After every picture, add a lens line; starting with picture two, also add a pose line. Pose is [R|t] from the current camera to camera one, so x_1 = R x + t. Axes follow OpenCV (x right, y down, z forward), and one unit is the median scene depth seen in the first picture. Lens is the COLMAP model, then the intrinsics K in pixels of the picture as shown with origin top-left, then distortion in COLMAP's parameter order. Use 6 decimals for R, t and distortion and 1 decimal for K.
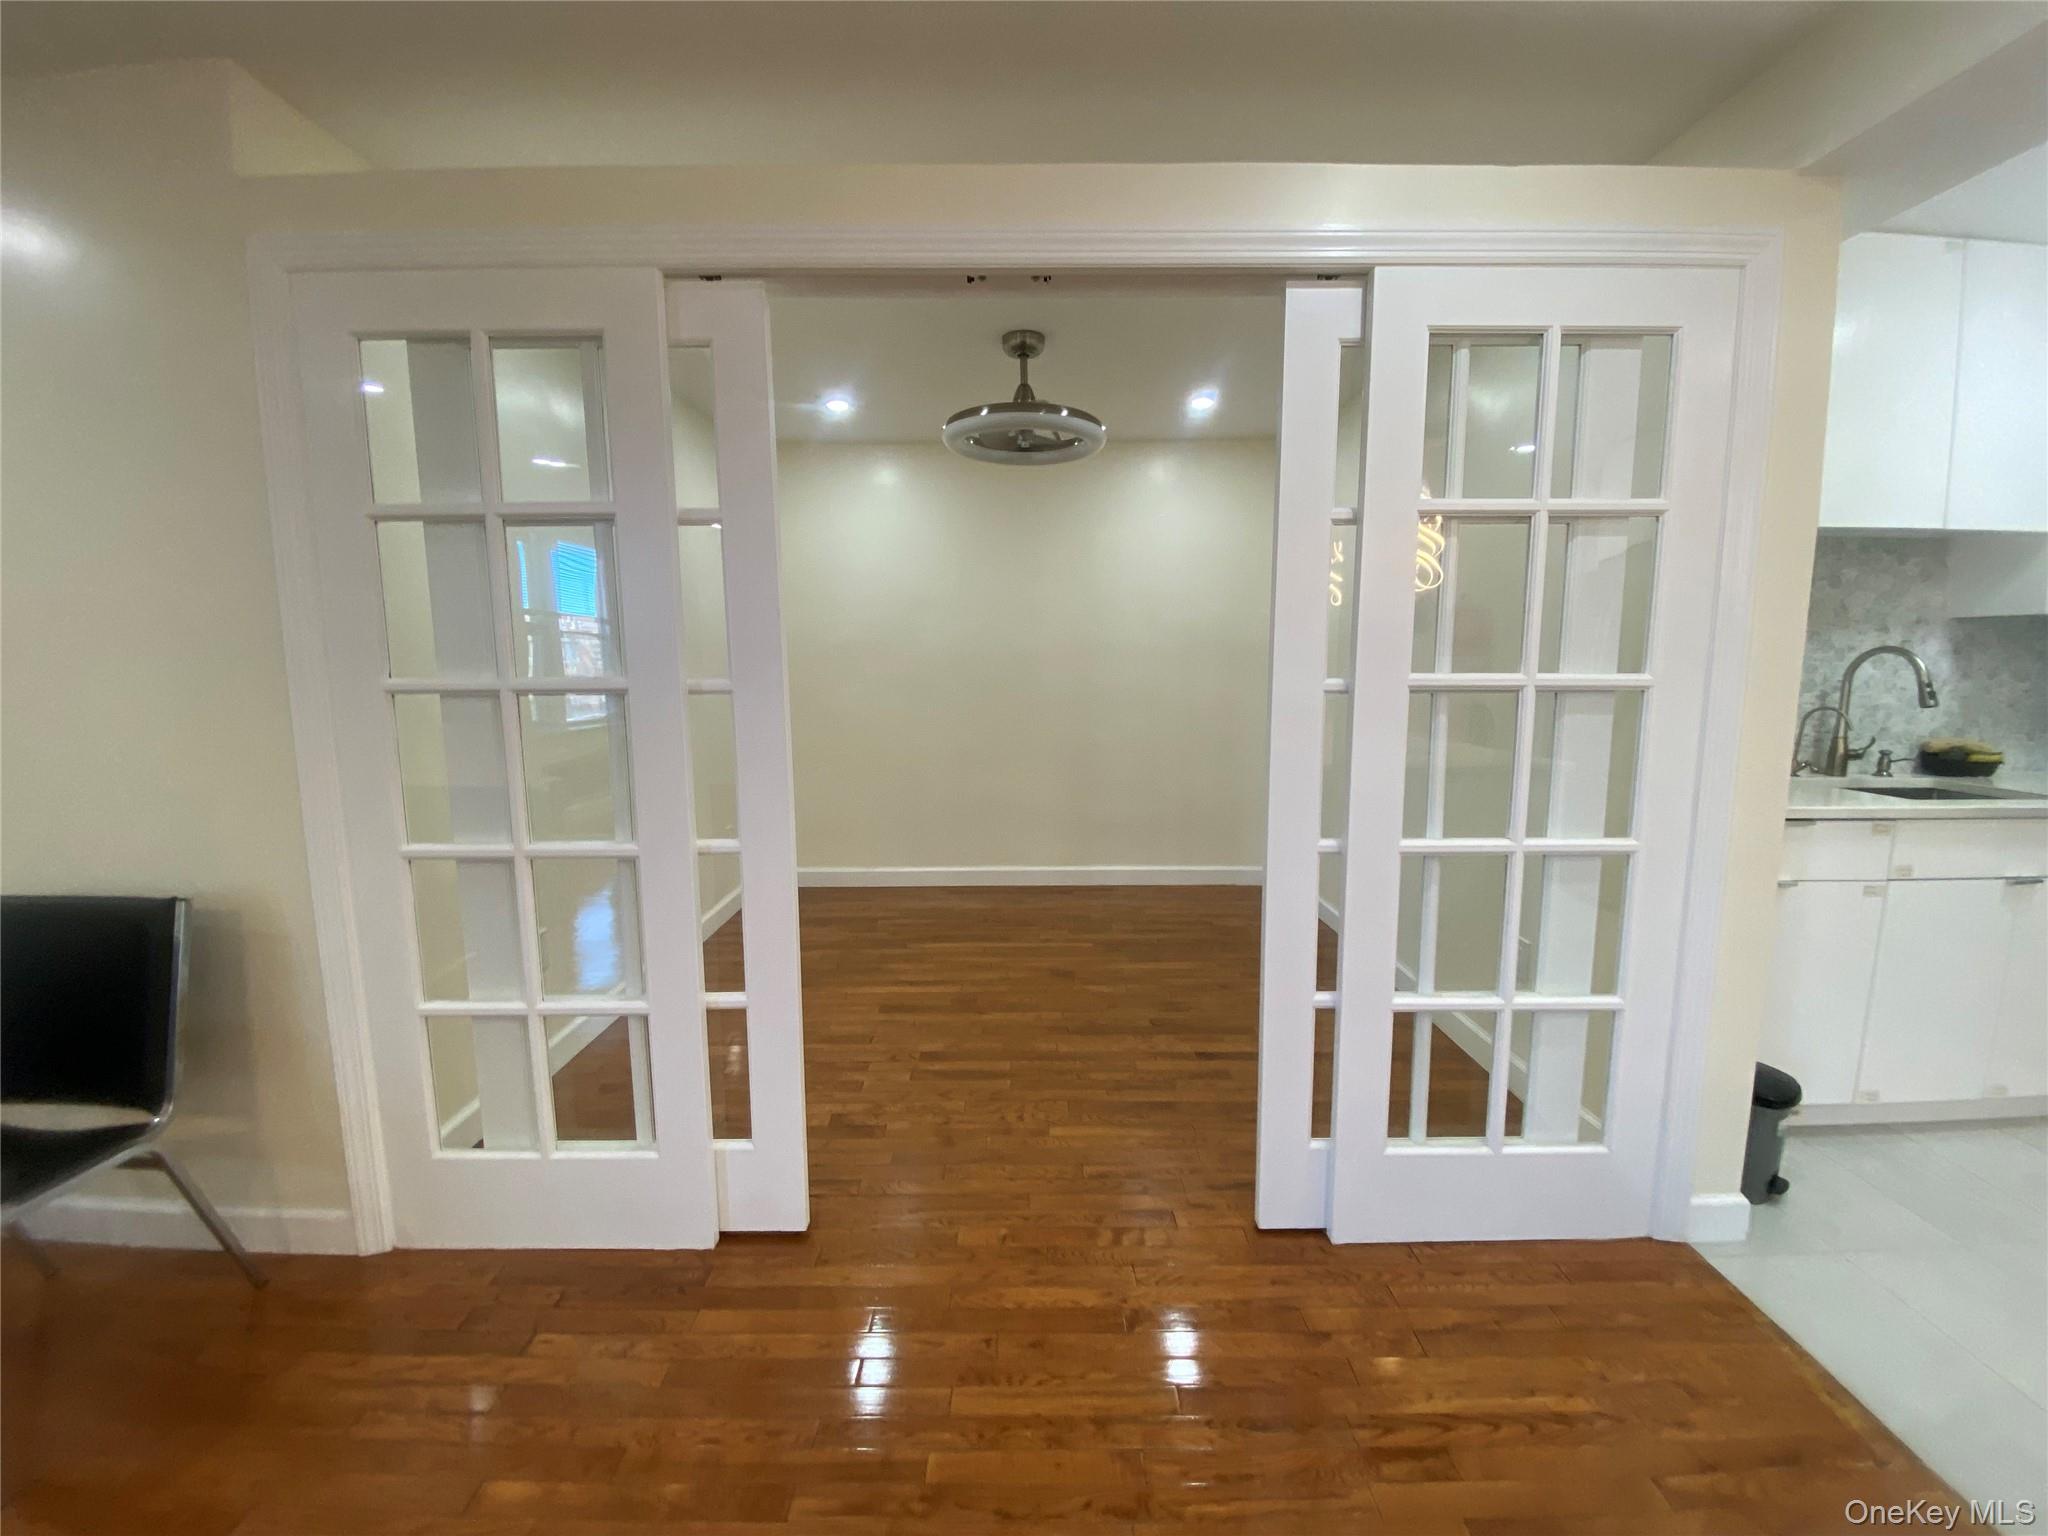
lens RADIAL K [[833.0, 0, 1032.0], [0, 833.0, 764.9], [0, 0, 1]] dist [0.008691, -0.010837]
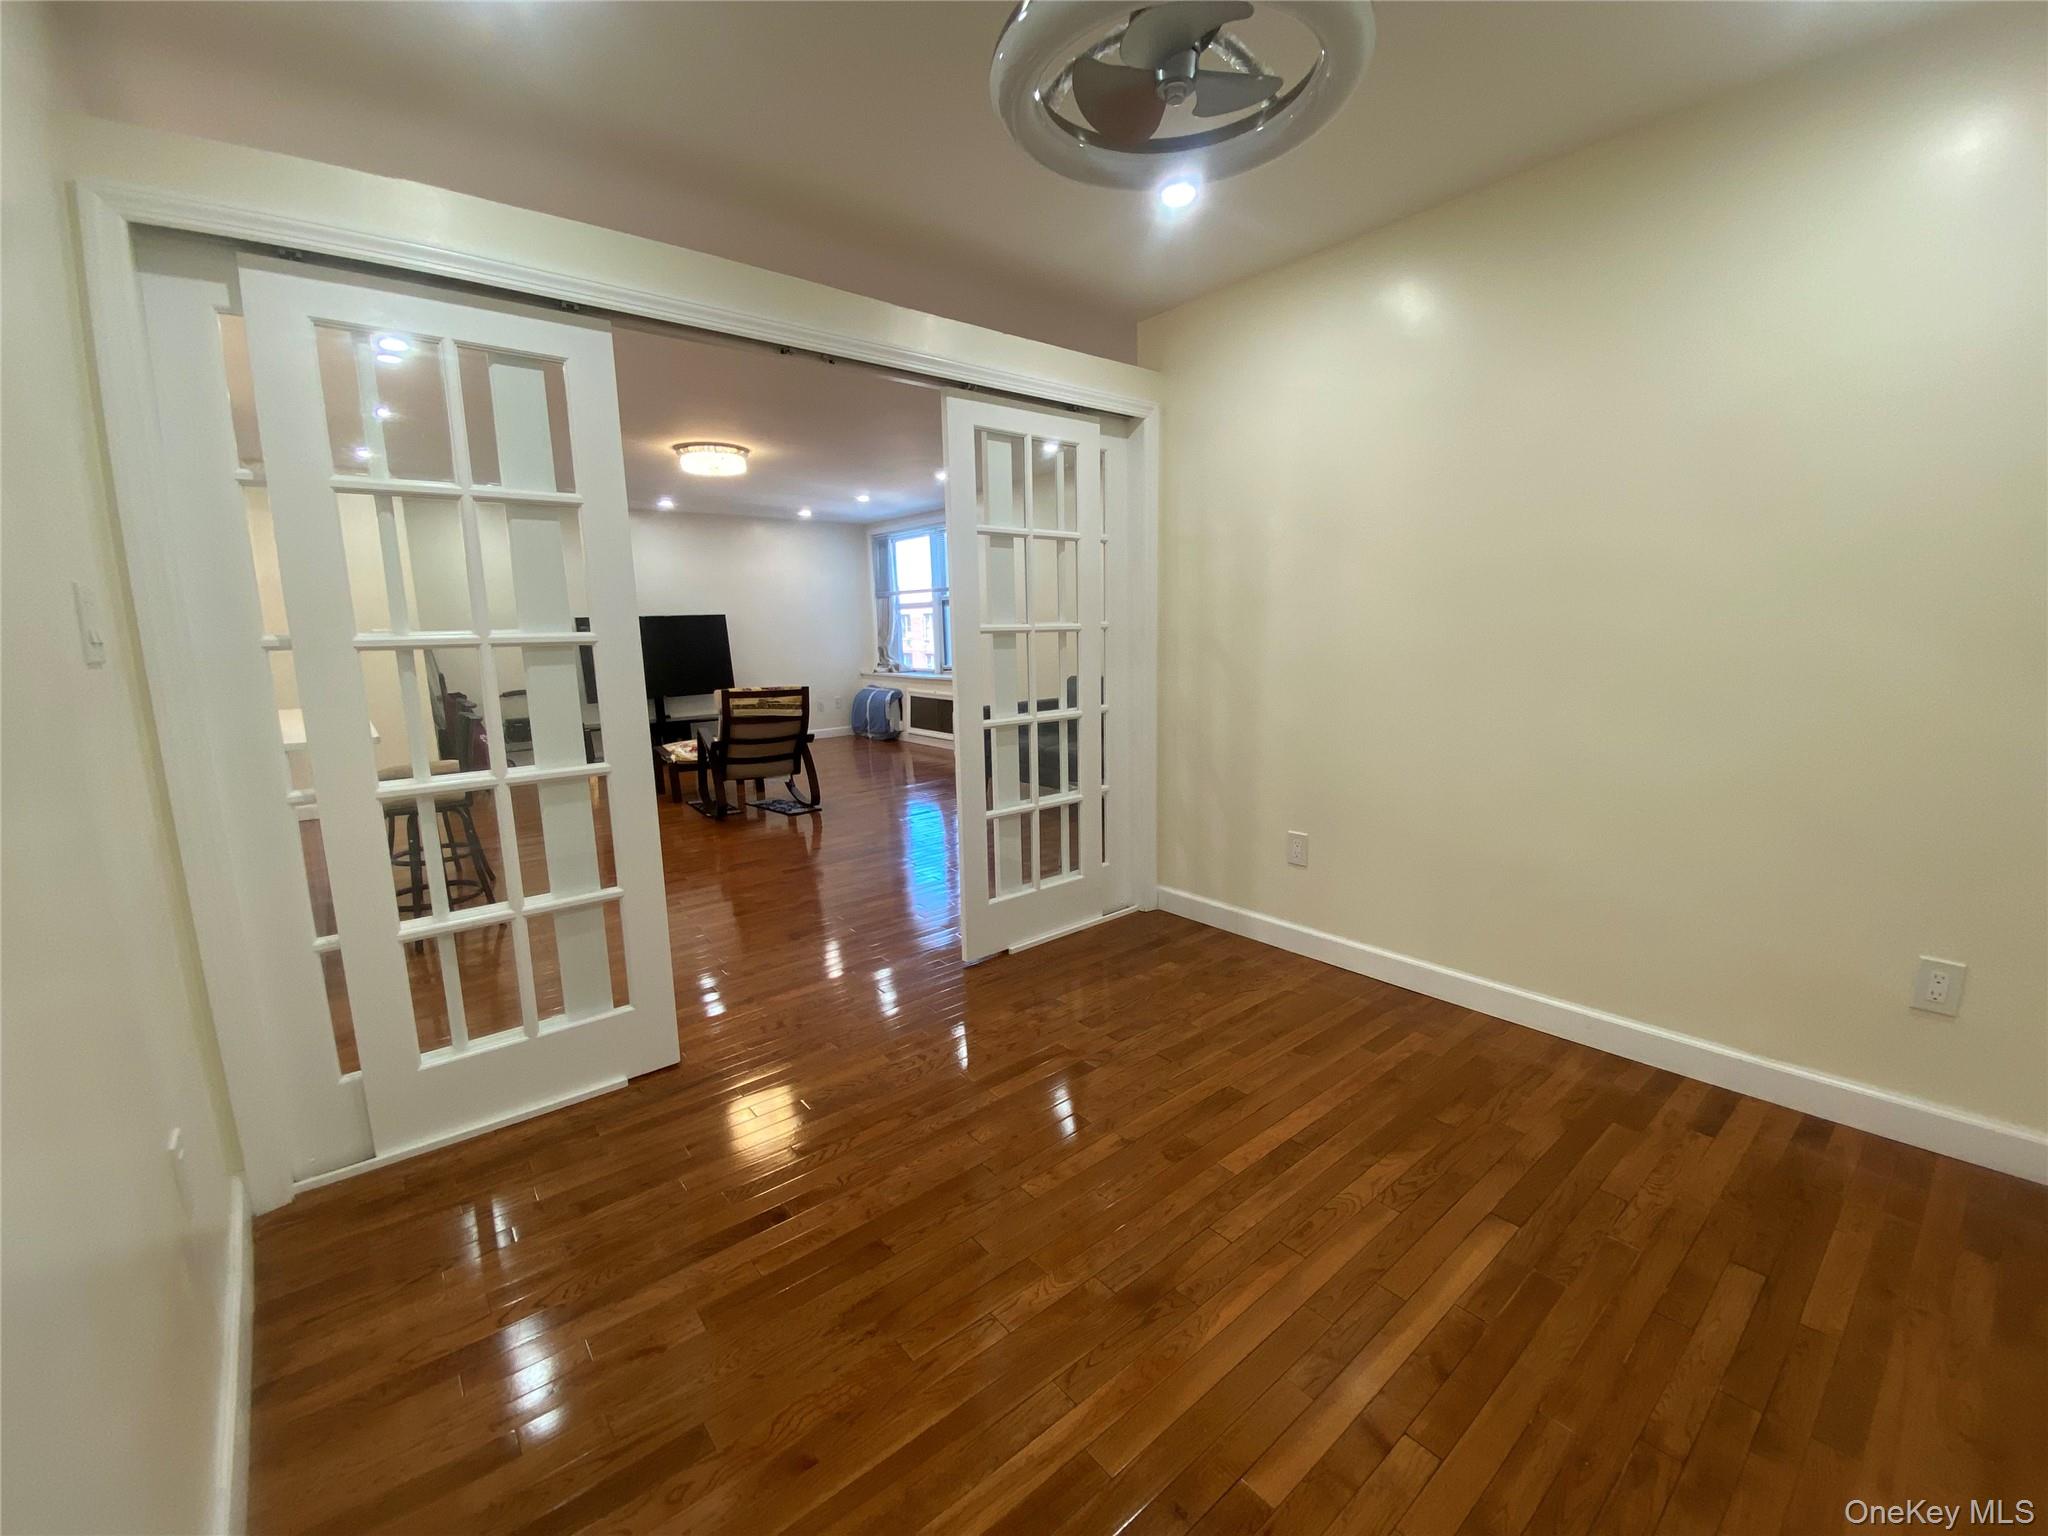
lens RADIAL K [[833.0, 0, 1035.5], [0, 833.0, 766.1], [0, 0, 1]] dist [0.008691, -0.010837]
pose [[-0.772426, 0.125106, -0.622661, 0.466805], [-0.053532, 0.964093, 0.260115, -0.201092], [0.632845, 0.234251, -0.737993, 1.729526]]
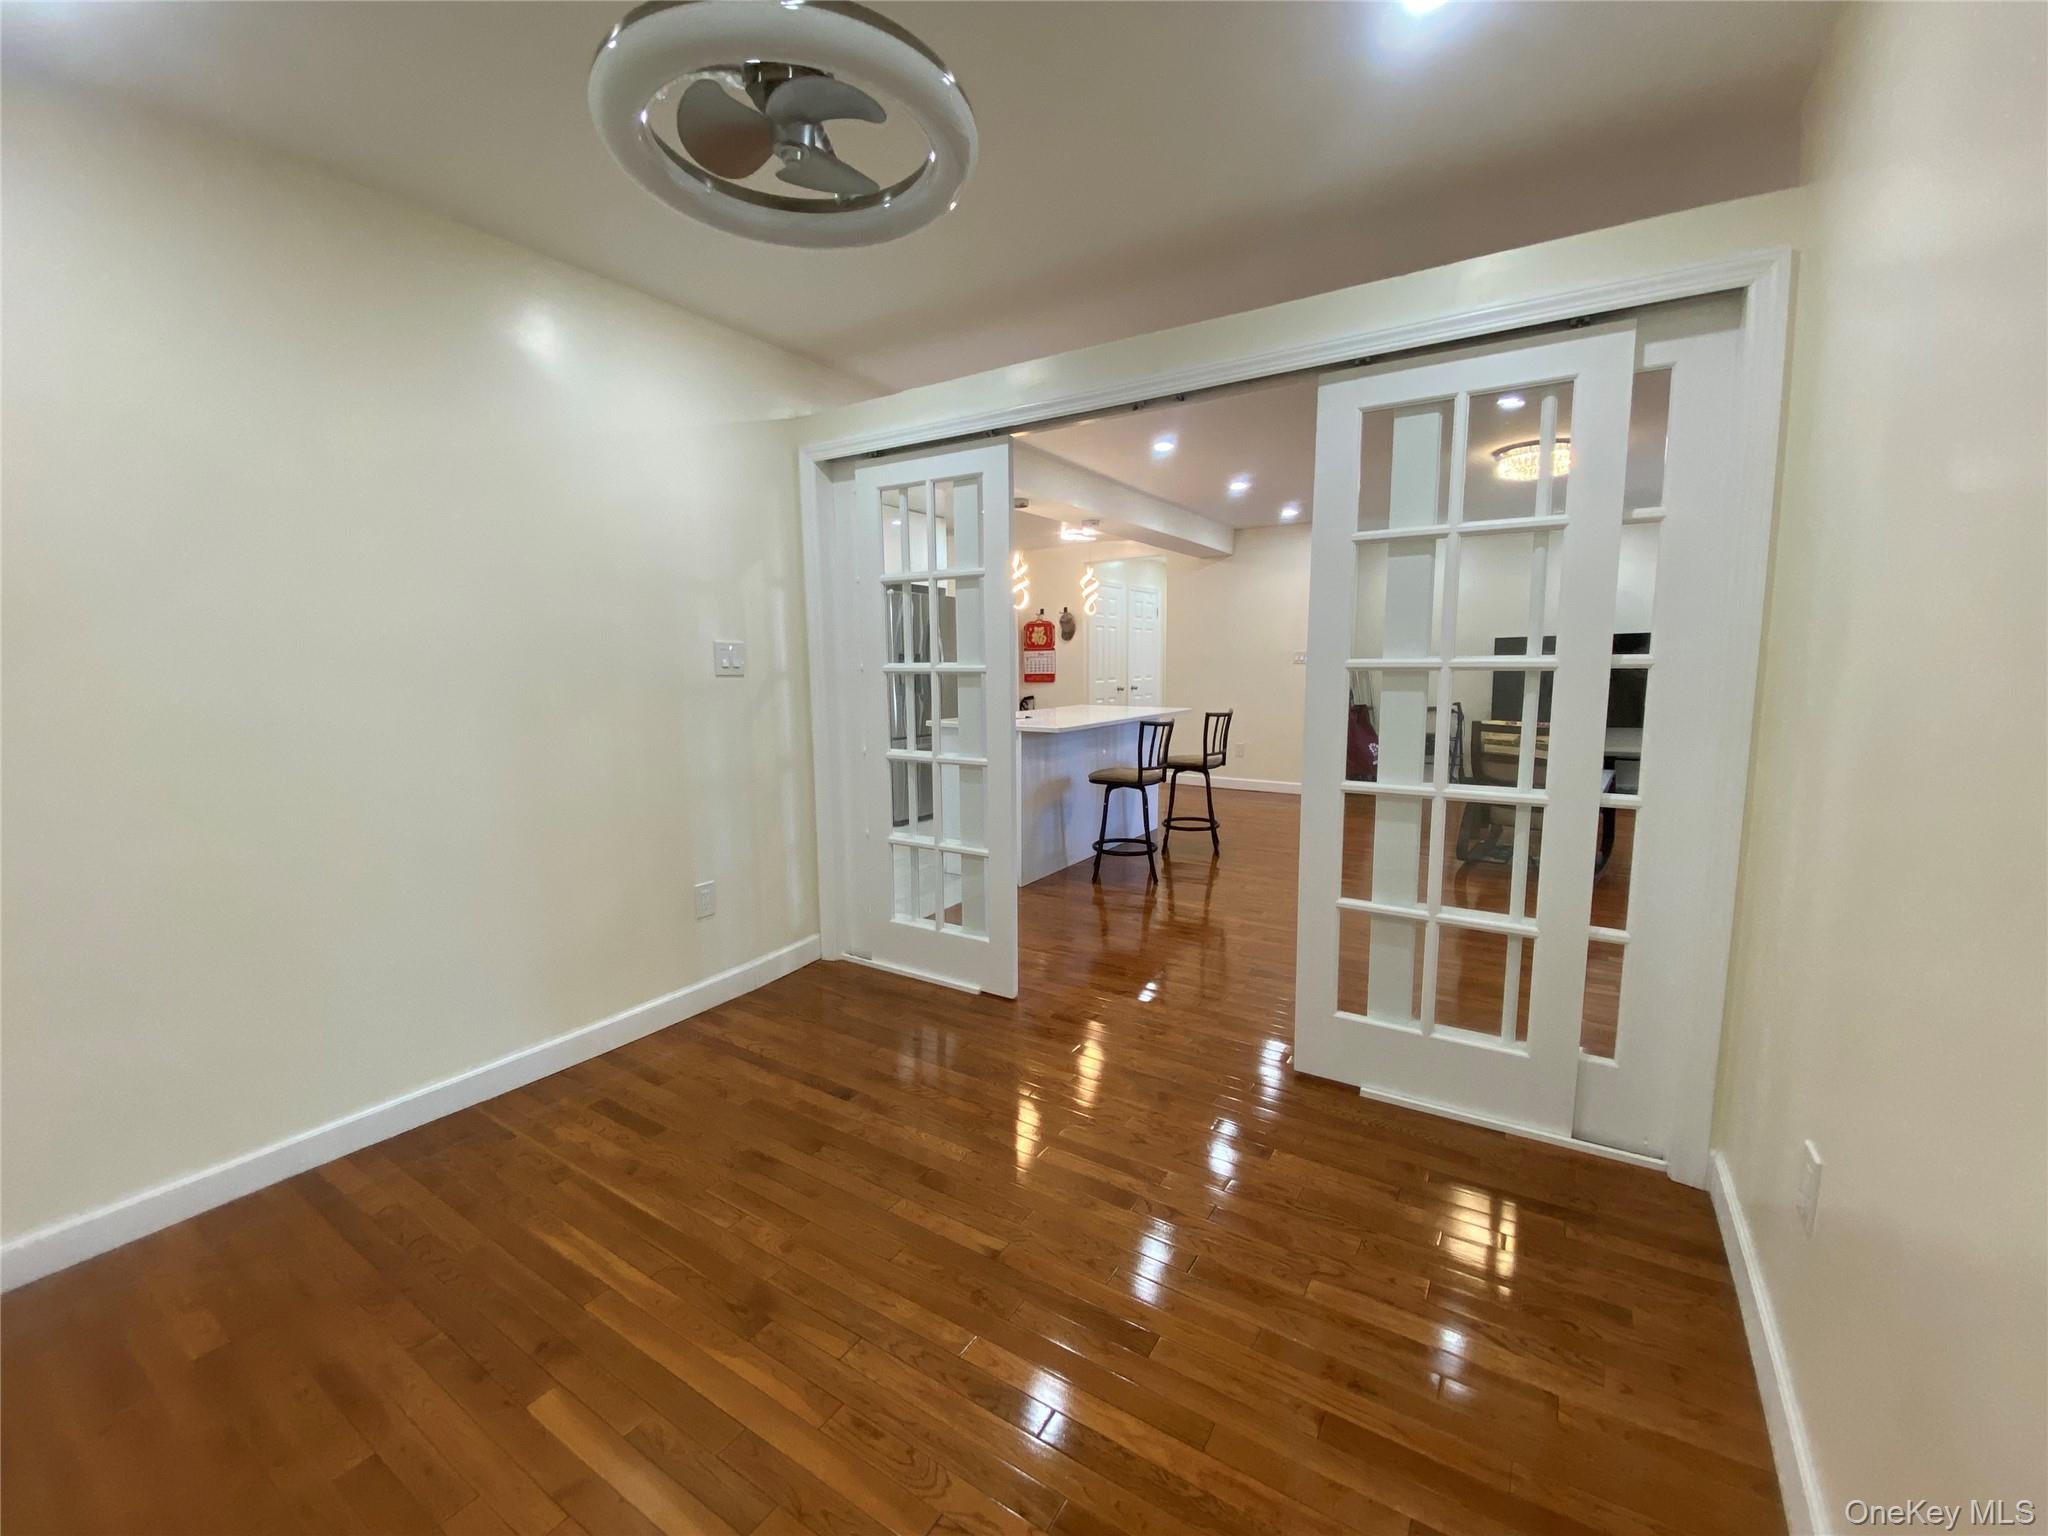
lens RADIAL K [[833.0, 0, 1013.6], [0, 833.0, 765.7], [0, 0, 1]] dist [0.008691, -0.010837]
pose [[-0.831882, -0.059723, 0.551729, -0.472917], [0.080679, 0.970615, 0.226711, -0.210647], [-0.549057, 0.233110, -0.802619, 1.739875]]
